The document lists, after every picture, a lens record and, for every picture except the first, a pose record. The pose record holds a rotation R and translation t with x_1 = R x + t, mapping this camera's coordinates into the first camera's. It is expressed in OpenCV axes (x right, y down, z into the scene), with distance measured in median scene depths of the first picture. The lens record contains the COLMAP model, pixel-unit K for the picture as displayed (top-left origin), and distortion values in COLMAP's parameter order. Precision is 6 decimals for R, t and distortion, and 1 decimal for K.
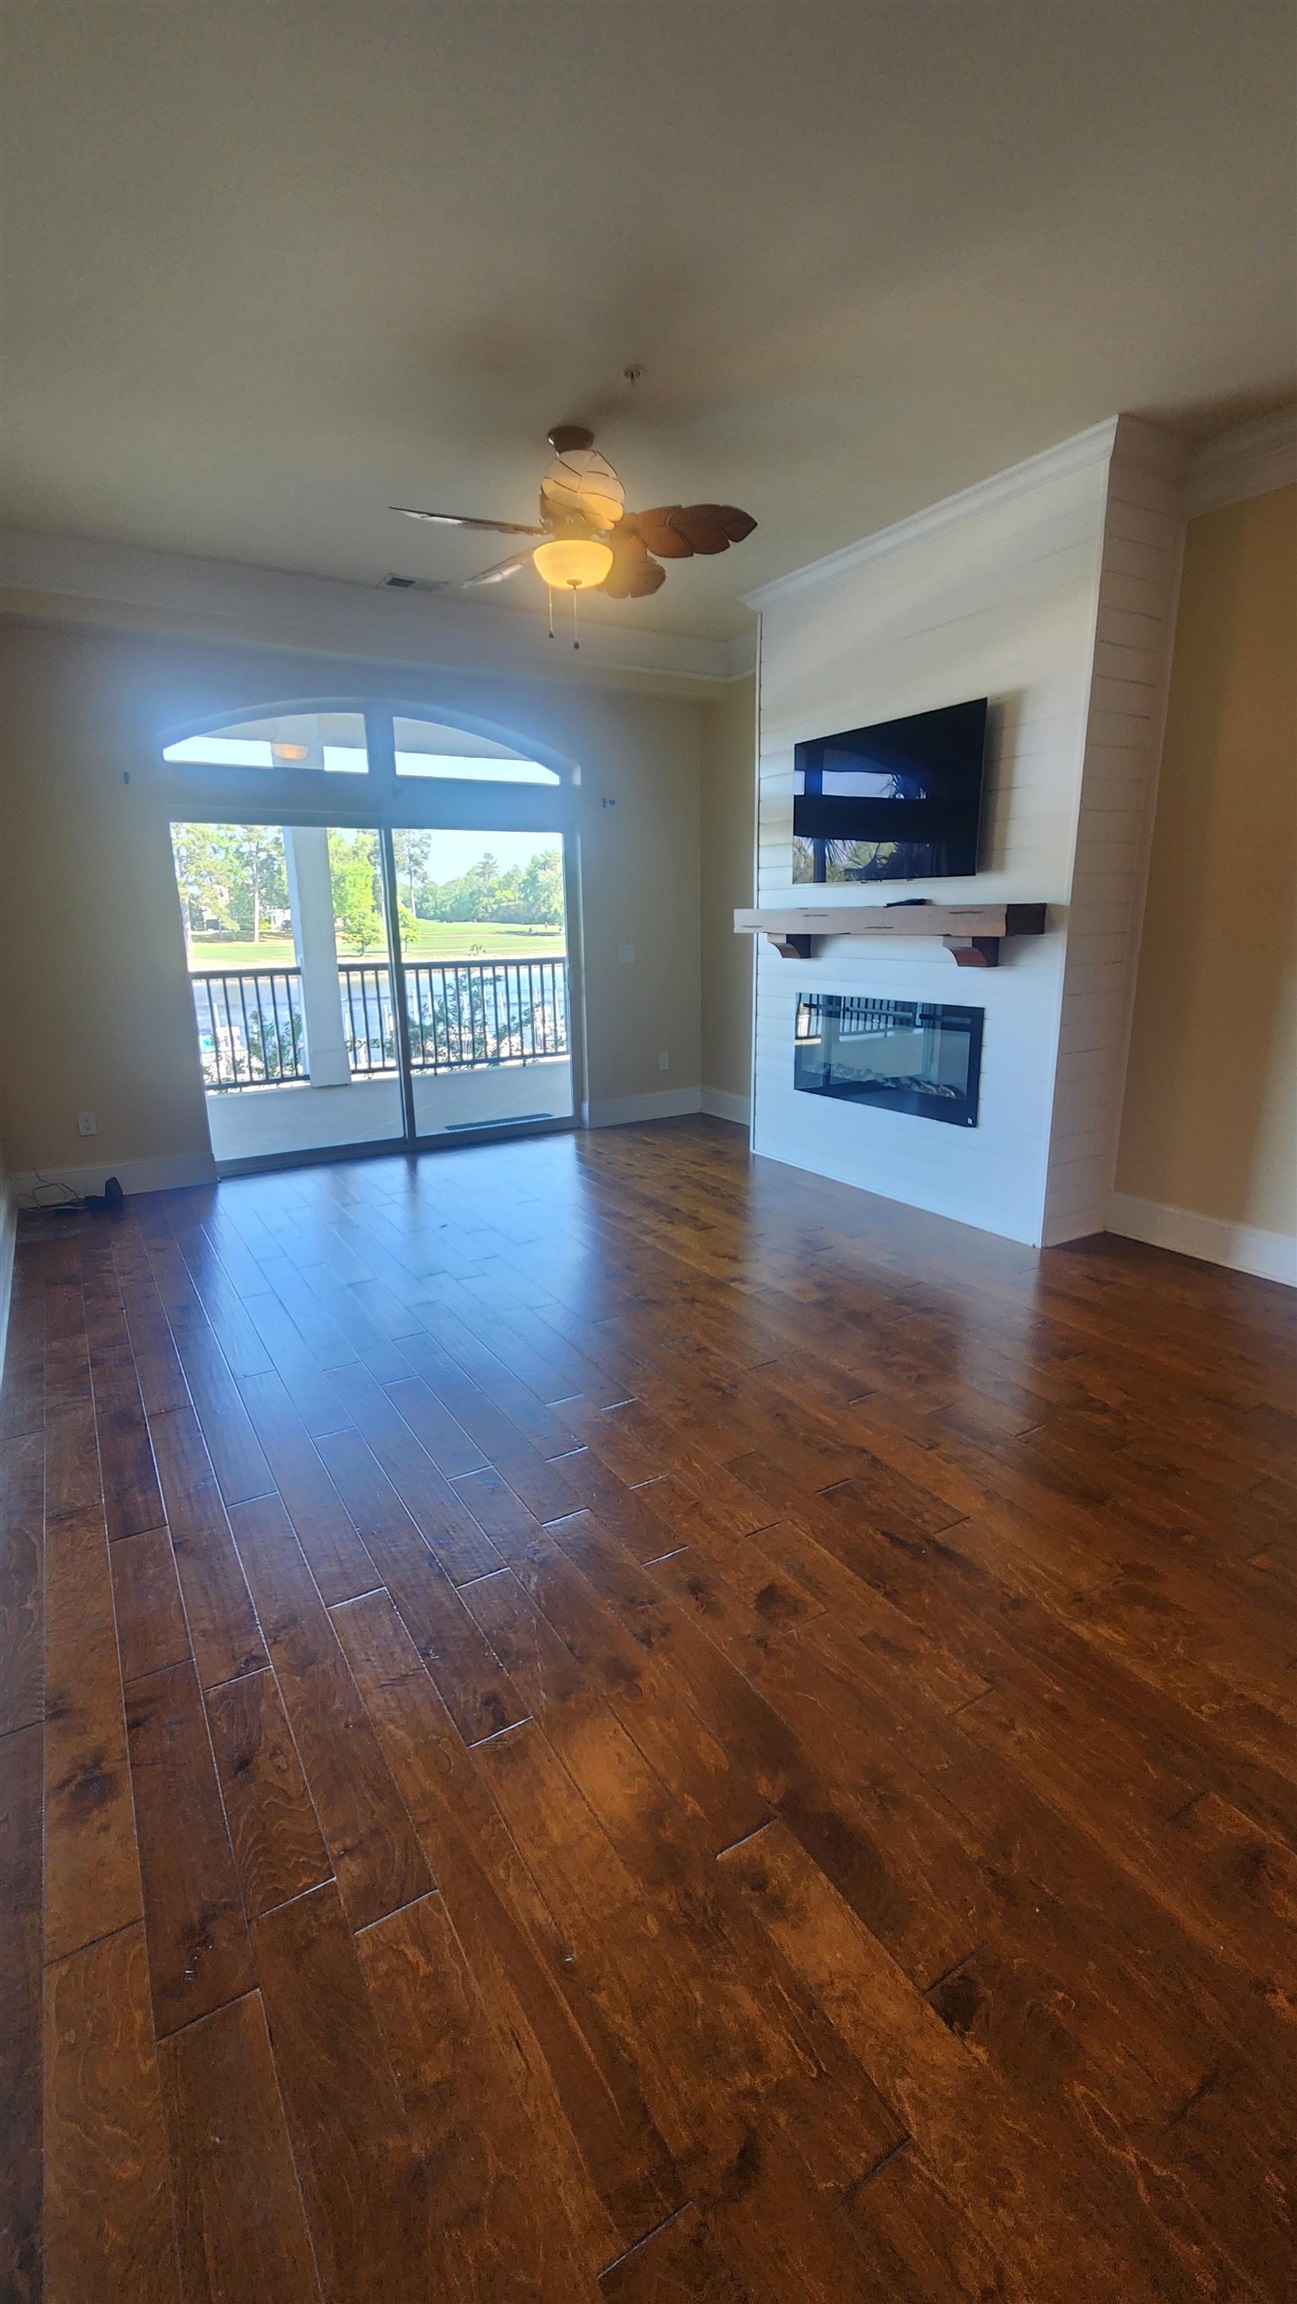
lens RADIAL K [[943.2, 0, 638.4], [0, 943.2, 1143.6], [0, 0, 1]] dist [0.004208, 0.000408]
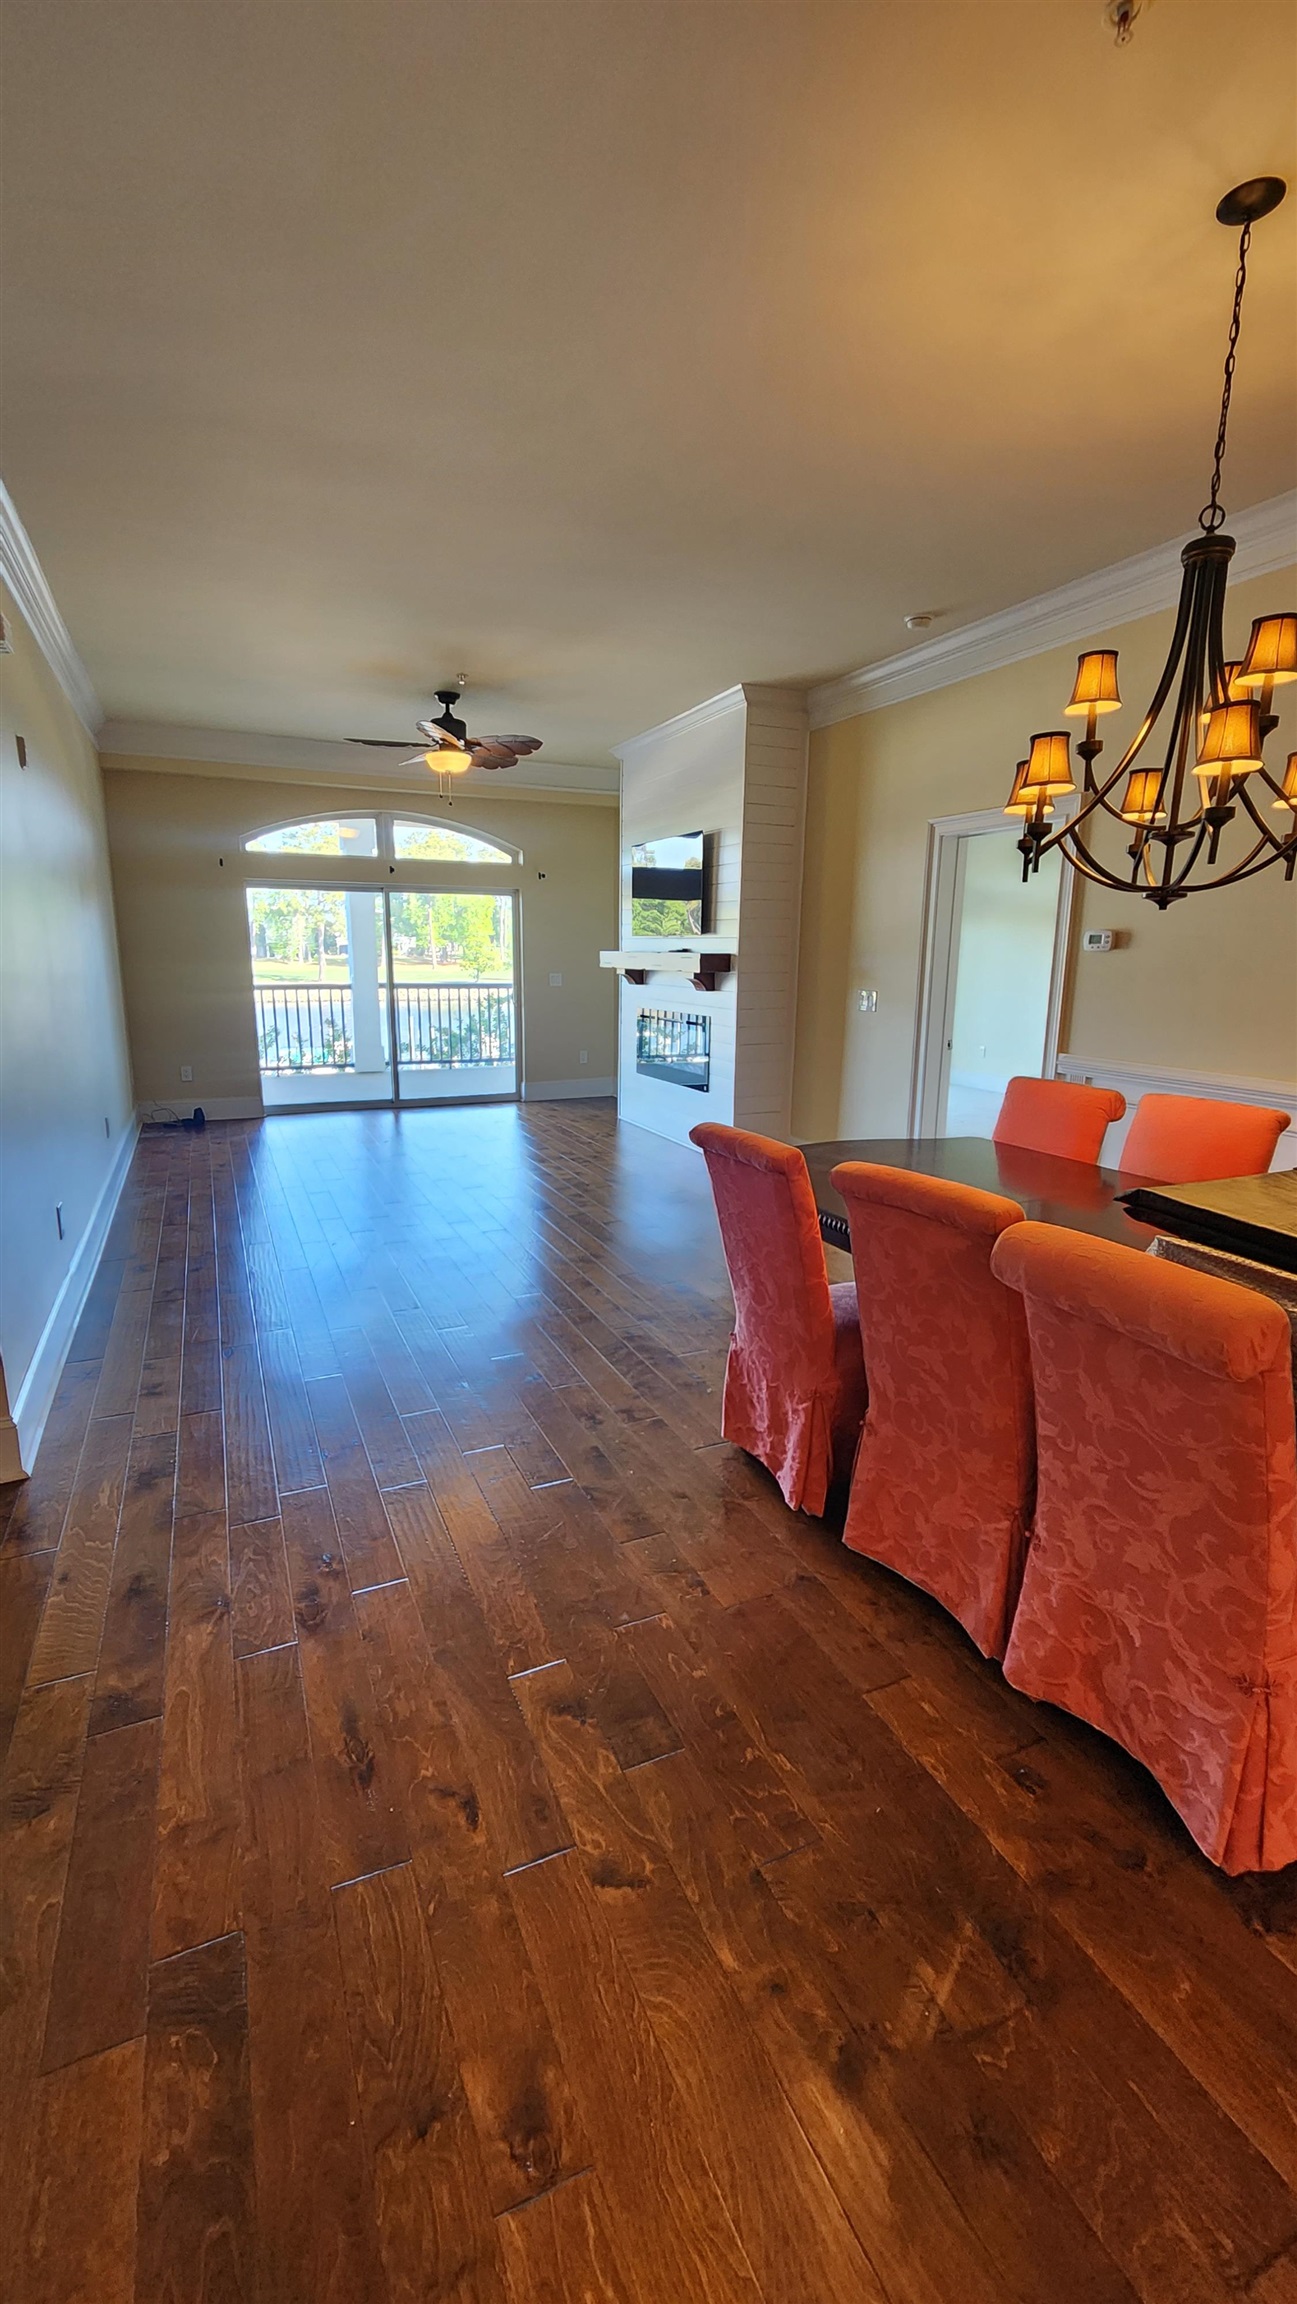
lens RADIAL K [[943.2, 0, 656.2], [0, 943.2, 1161.3], [0, 0, 1]] dist [0.004208, 0.000408]
pose [[0.993954, 0.044613, -0.100329, 0.320248], [-0.046141, 0.998851, -0.012954, 0.091592], [0.099636, 0.017505, 0.994870, -0.438308]]
